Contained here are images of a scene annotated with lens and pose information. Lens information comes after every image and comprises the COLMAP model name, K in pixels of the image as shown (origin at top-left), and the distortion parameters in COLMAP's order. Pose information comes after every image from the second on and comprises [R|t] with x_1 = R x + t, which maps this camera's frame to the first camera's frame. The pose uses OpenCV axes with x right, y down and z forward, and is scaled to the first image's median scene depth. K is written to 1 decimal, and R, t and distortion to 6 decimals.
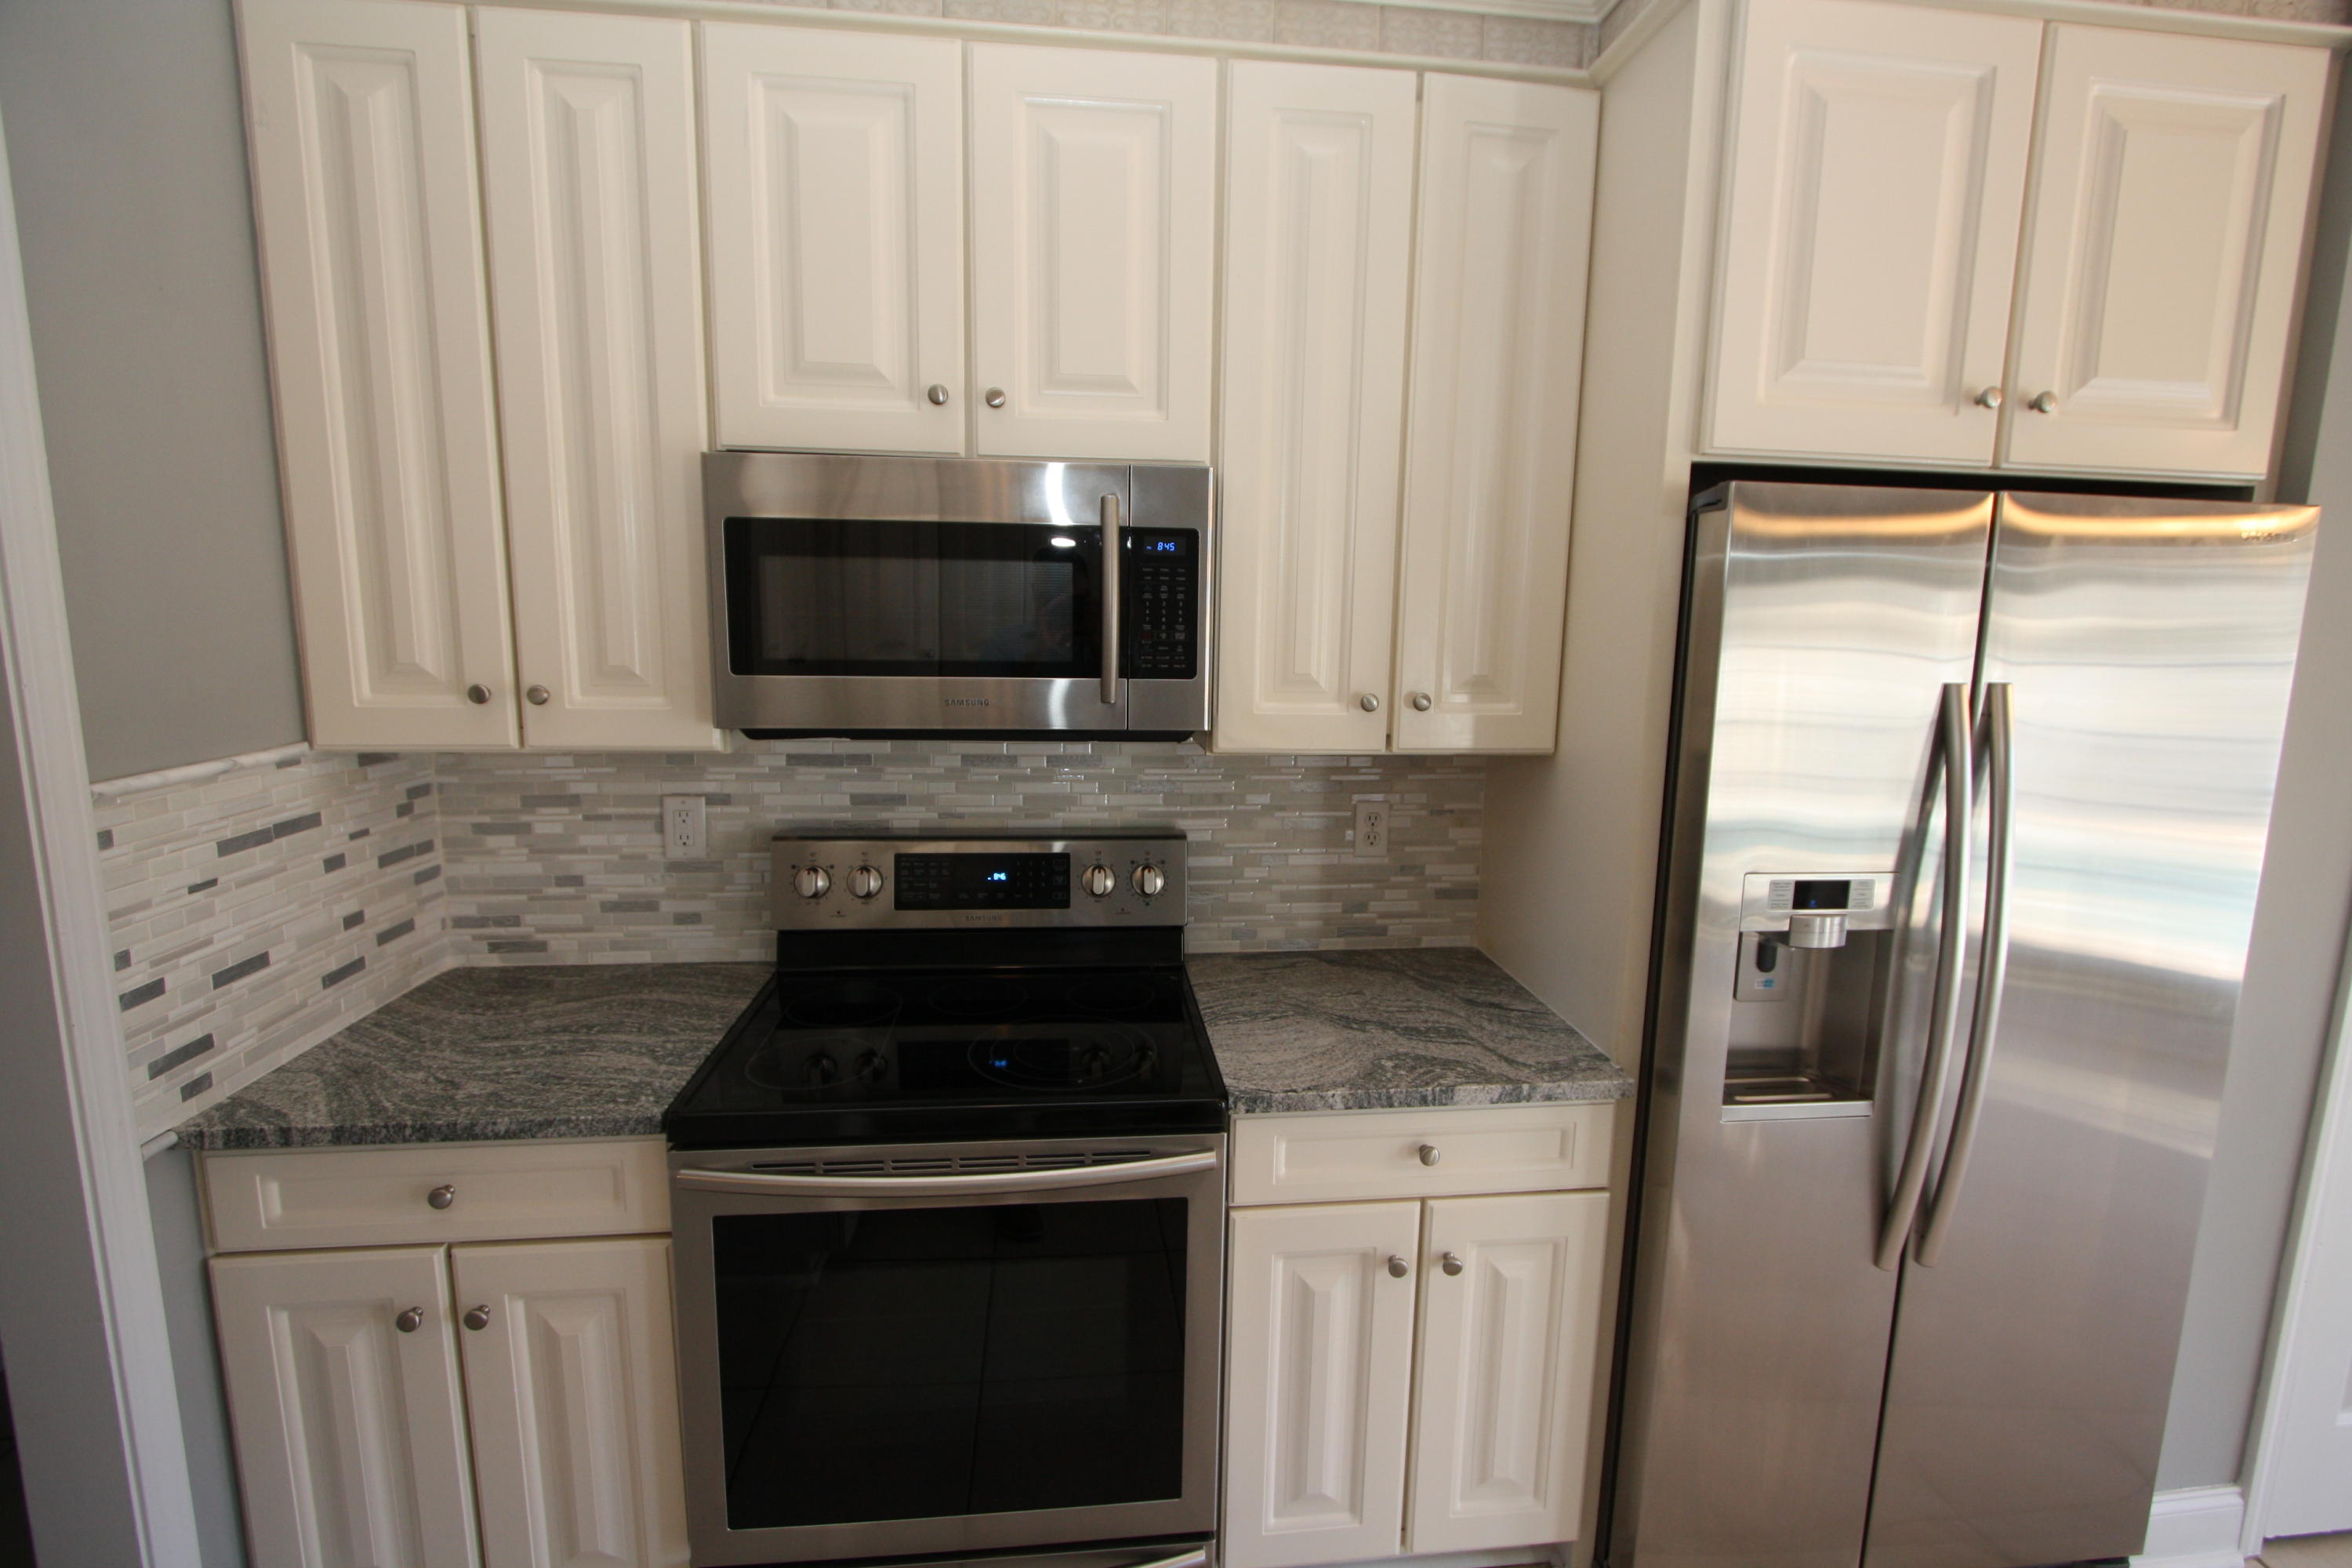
lens RADIAL K [[1082.5, 0, 1187.2], [0, 1082.5, 774.0], [0, 0, 1]] dist [-0.013694, 0.001531]
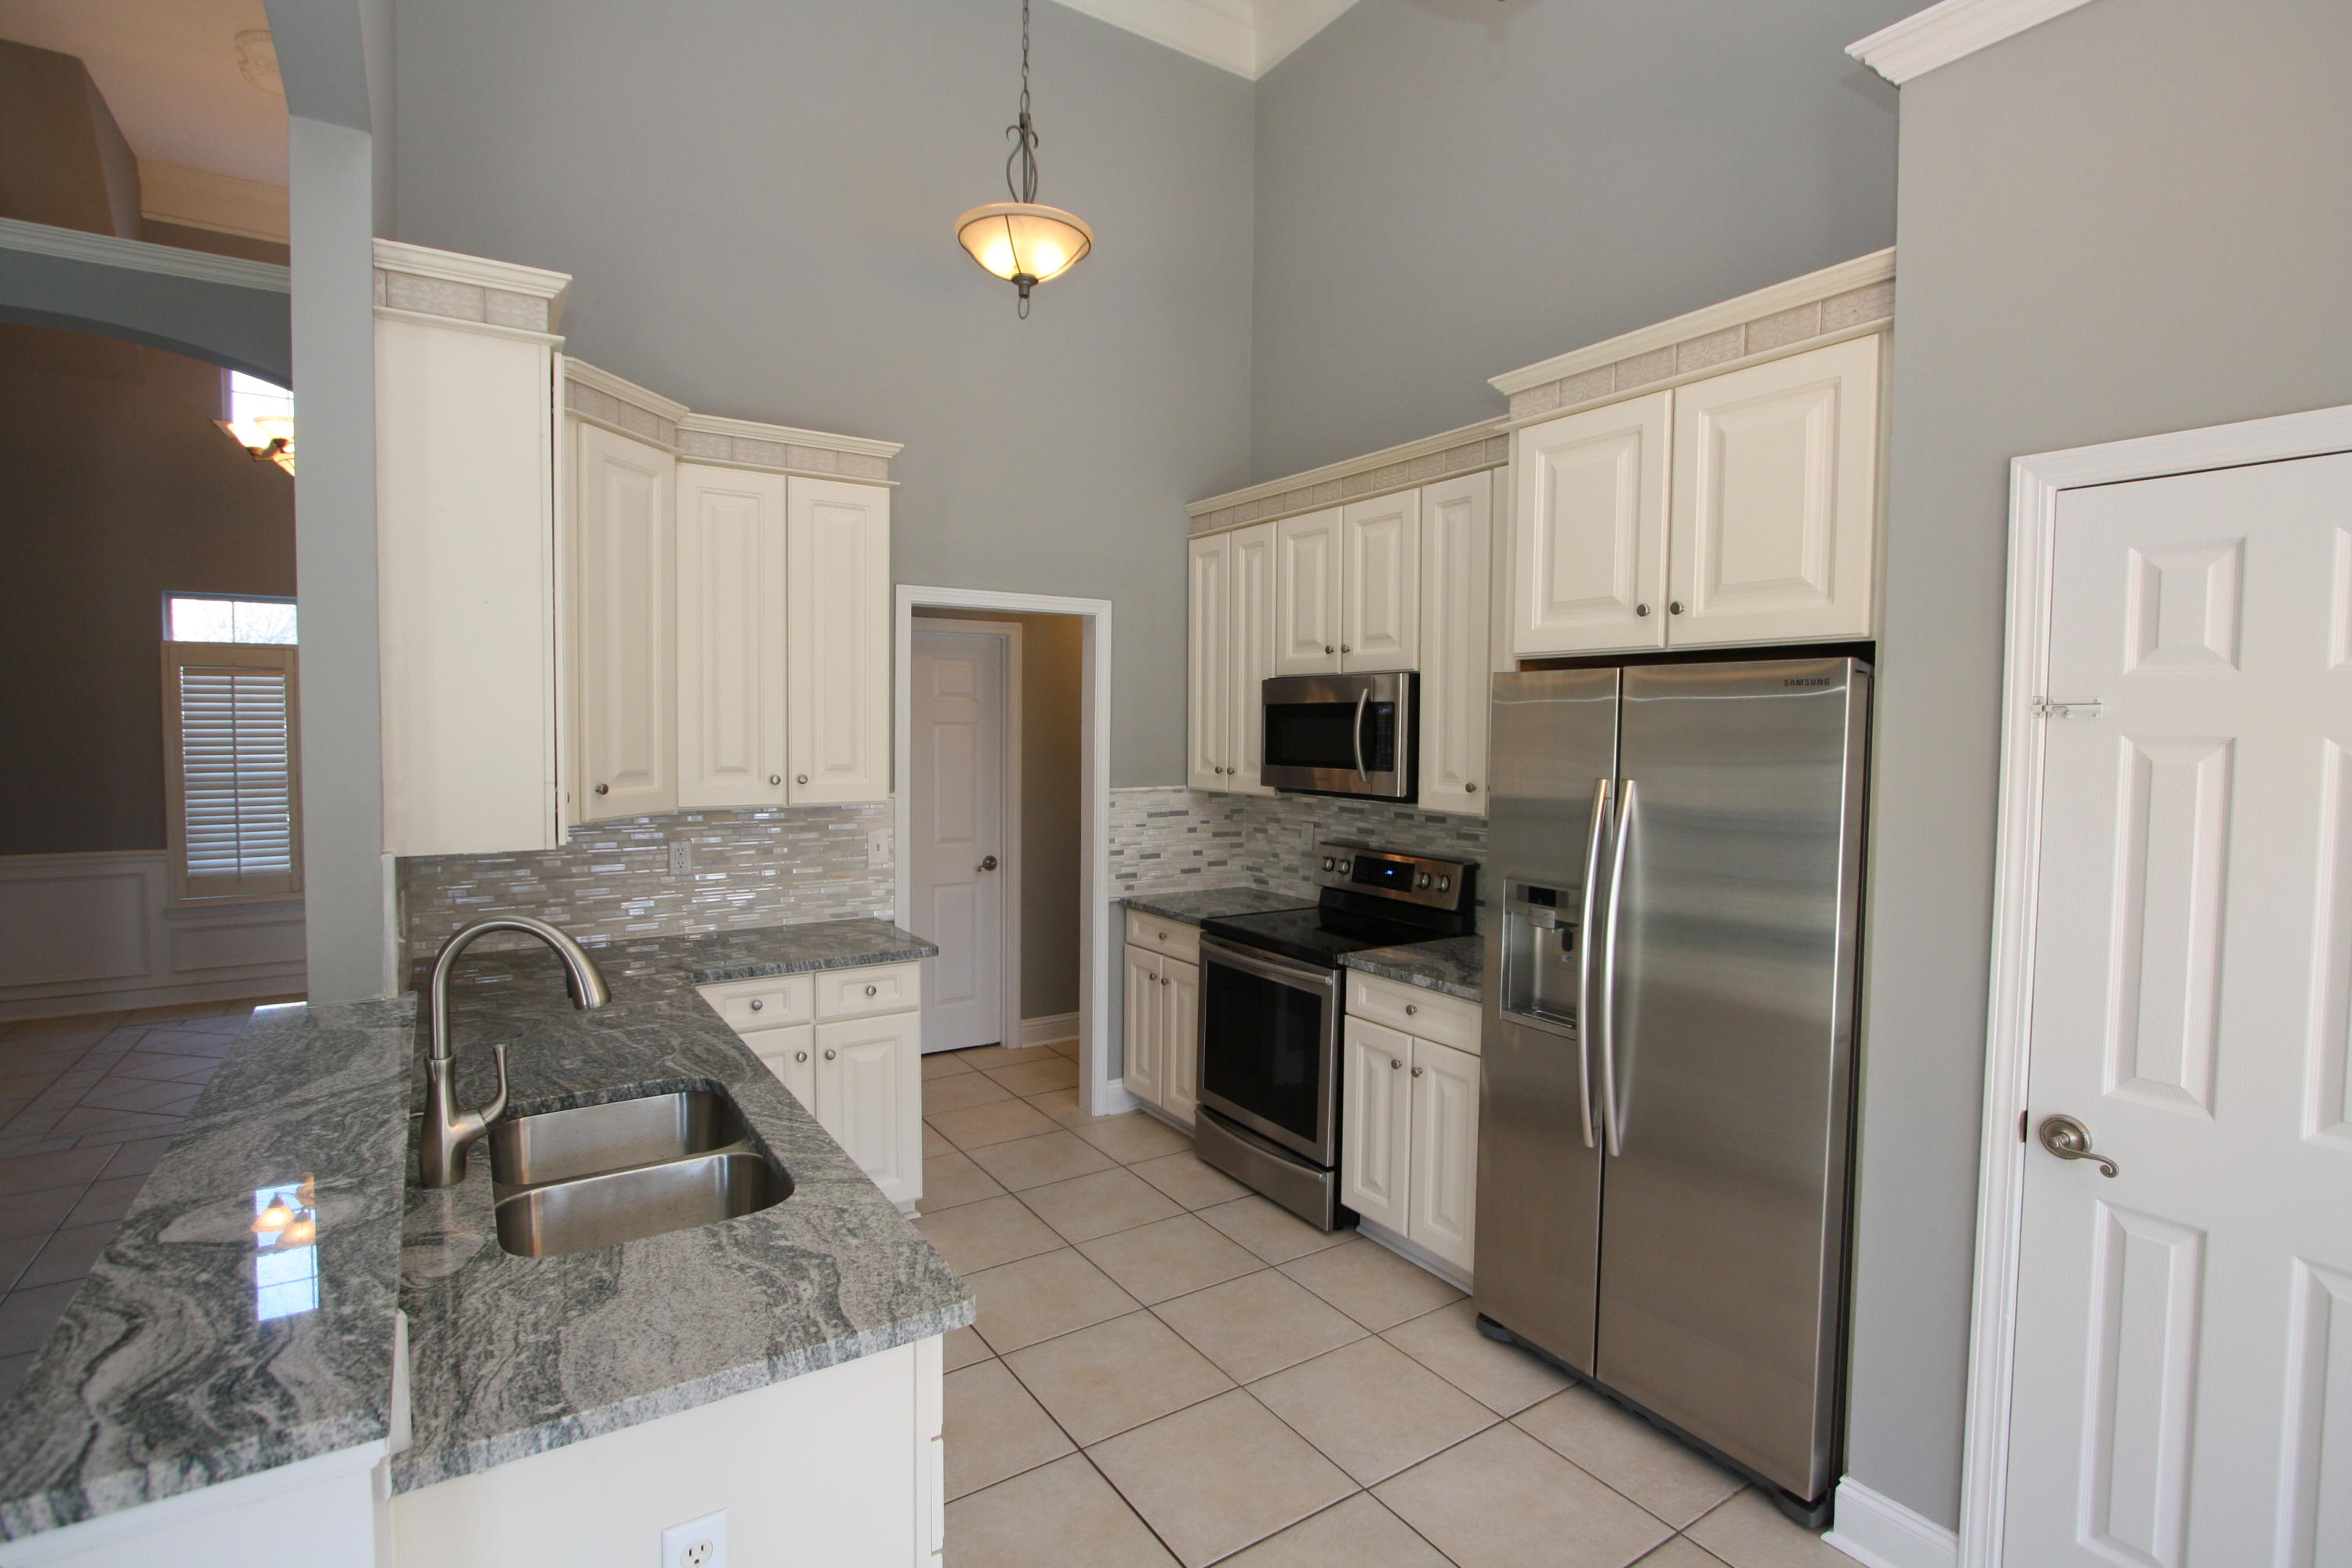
lens RADIAL K [[1126.1, 0, 1189.0], [0, 1126.1, 775.8], [0, 0, 1]] dist [-0.012904, 0.000931]
pose [[0.450771, 0.025651, -0.892271, 1.776101], [-0.135504, 0.989969, -0.039997, 0.061409], [0.882295, 0.138936, 0.449725, -0.328612]]
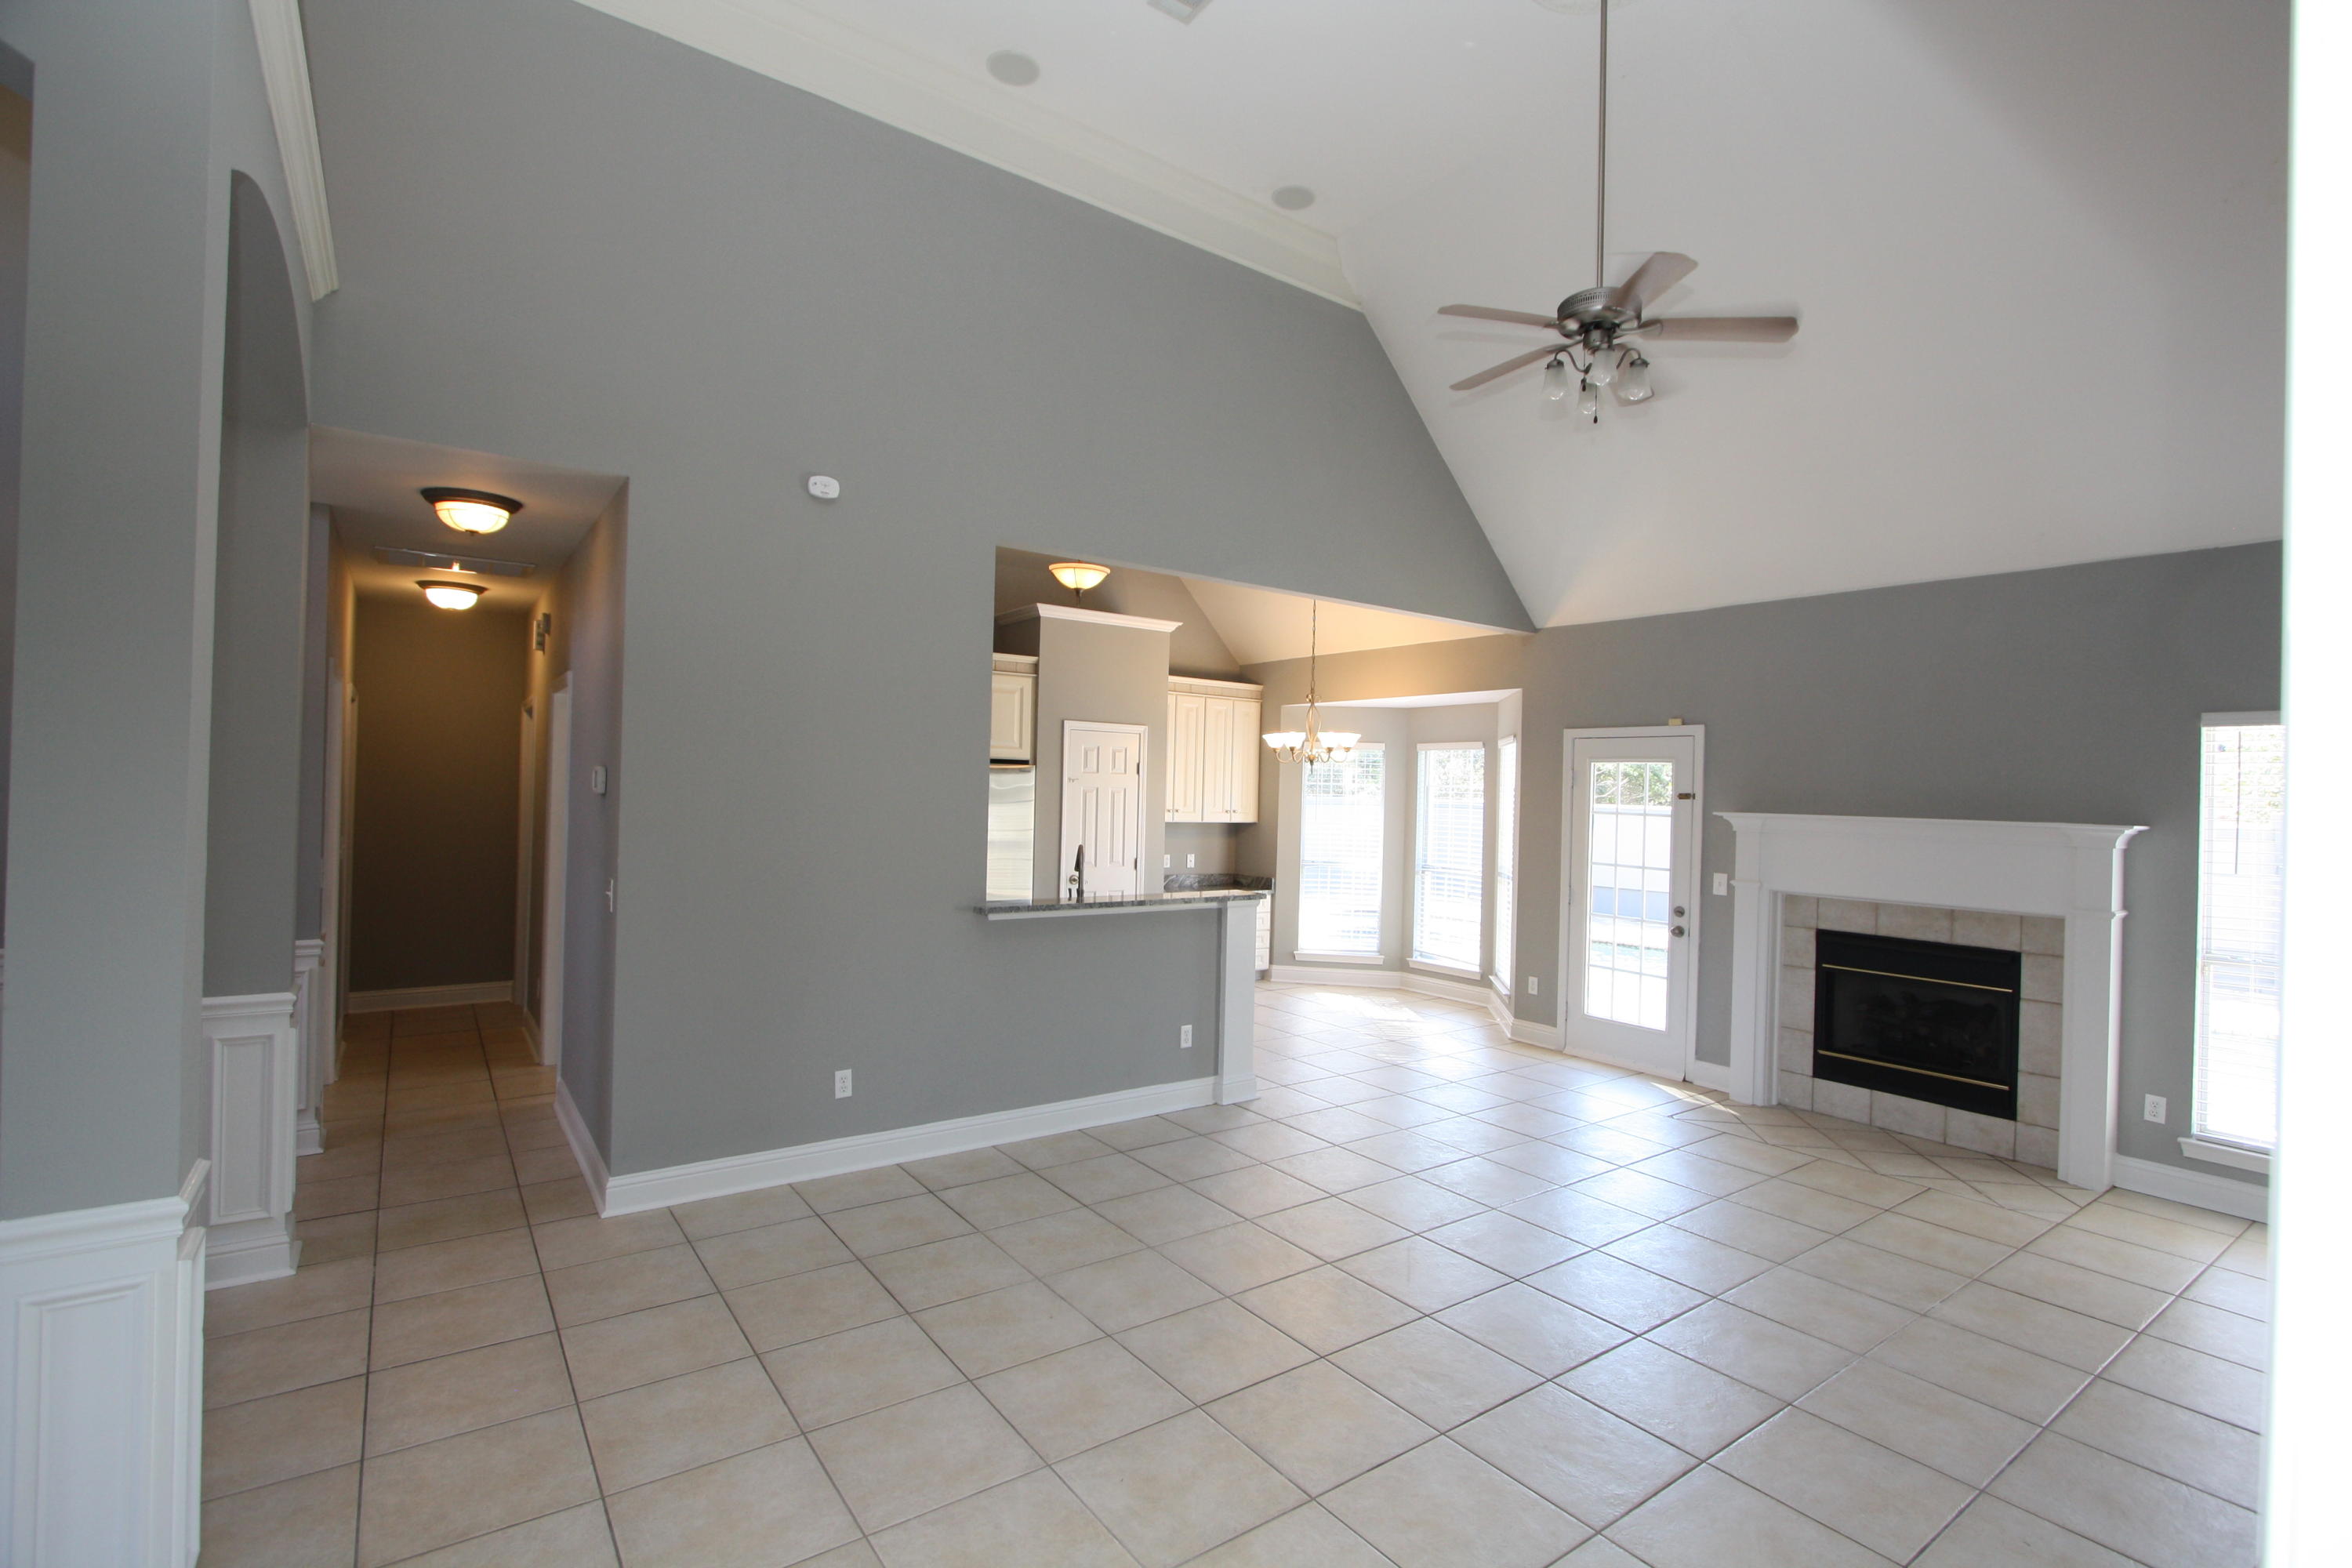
lens RADIAL K [[1082.5, 0, 1187.2], [0, 1082.5, 774.0], [0, 0, 1]] dist [-0.013694, 0.001531]
pose [[0.869683, 0.013217, 0.493433, -0.754187], [0.058592, 0.989810, -0.129781, 0.446824], [-0.490120, 0.141779, 0.860047, -3.392177]]
